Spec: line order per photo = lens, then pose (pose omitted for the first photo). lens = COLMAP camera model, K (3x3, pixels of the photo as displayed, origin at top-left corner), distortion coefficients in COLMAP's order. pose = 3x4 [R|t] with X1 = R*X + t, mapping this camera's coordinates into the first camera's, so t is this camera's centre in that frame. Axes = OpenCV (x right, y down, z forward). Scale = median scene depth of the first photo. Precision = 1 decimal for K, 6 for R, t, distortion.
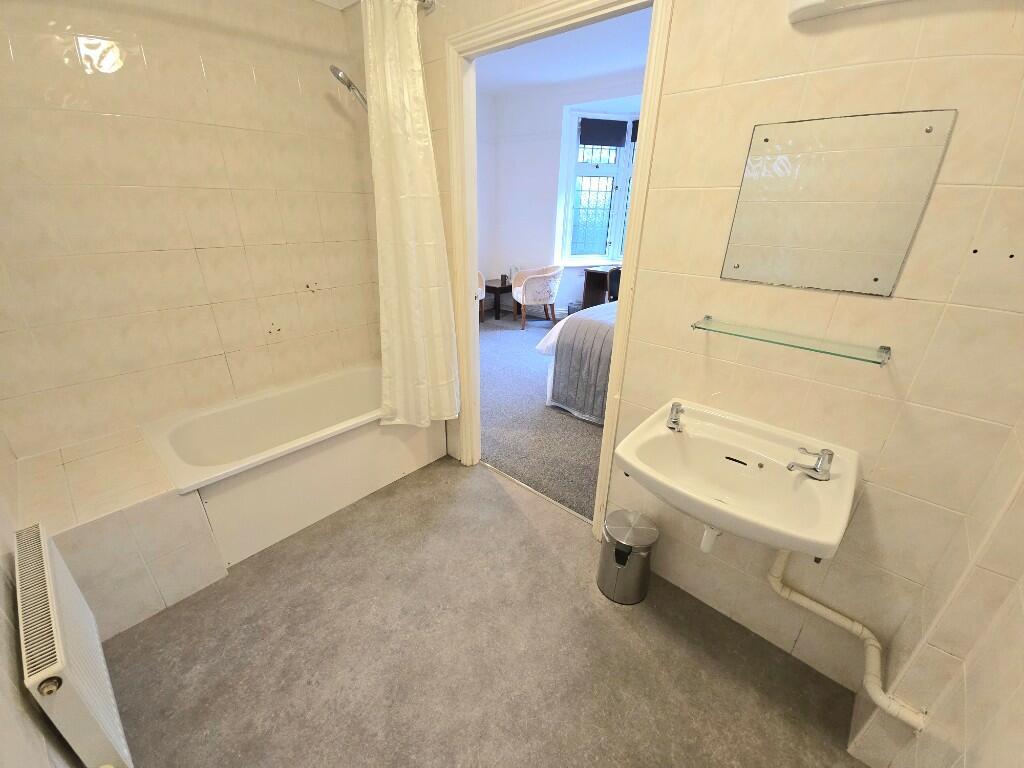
lens RADIAL K [[410.0, 0, 512.0], [0, 410.0, 384.0], [0, 0, 1]] dist [0.000424, 0.000071]
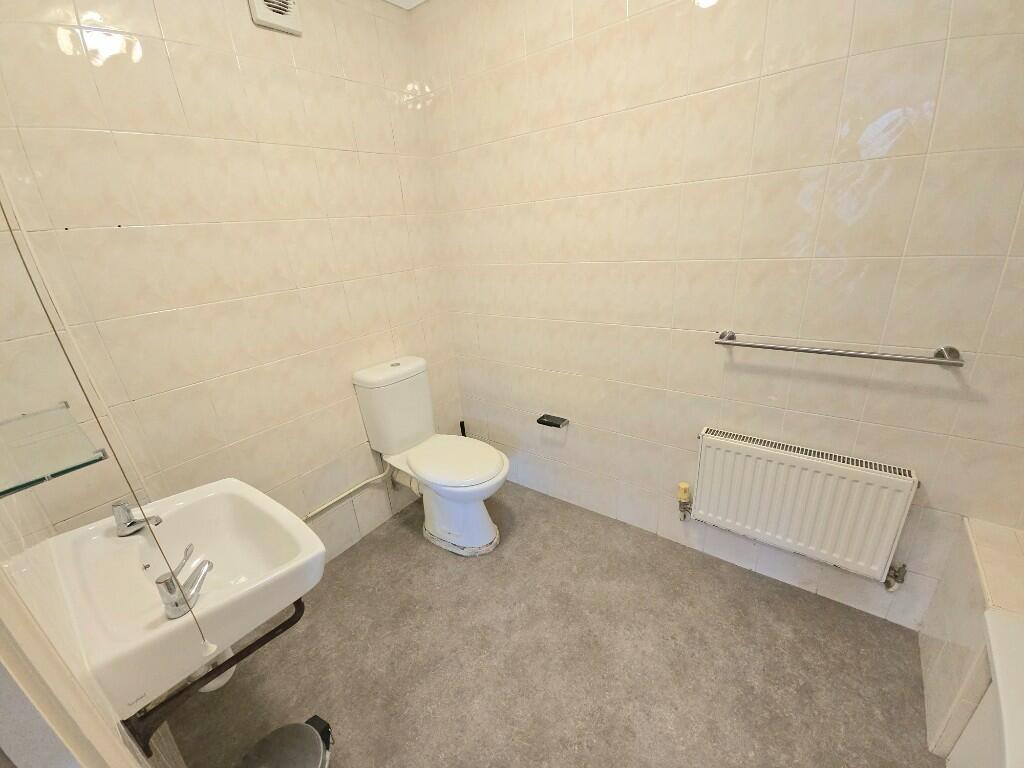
lens RADIAL K [[410.0, 0, 512.0], [0, 410.0, 384.0], [0, 0, 1]] dist [0.000424, 0.000071]
pose [[-0.994378, 0.091447, -0.053388, -0.074667], [0.027362, 0.708953, 0.704725, -0.532726], [0.102295, 0.699302, -0.707469, 1.274025]]
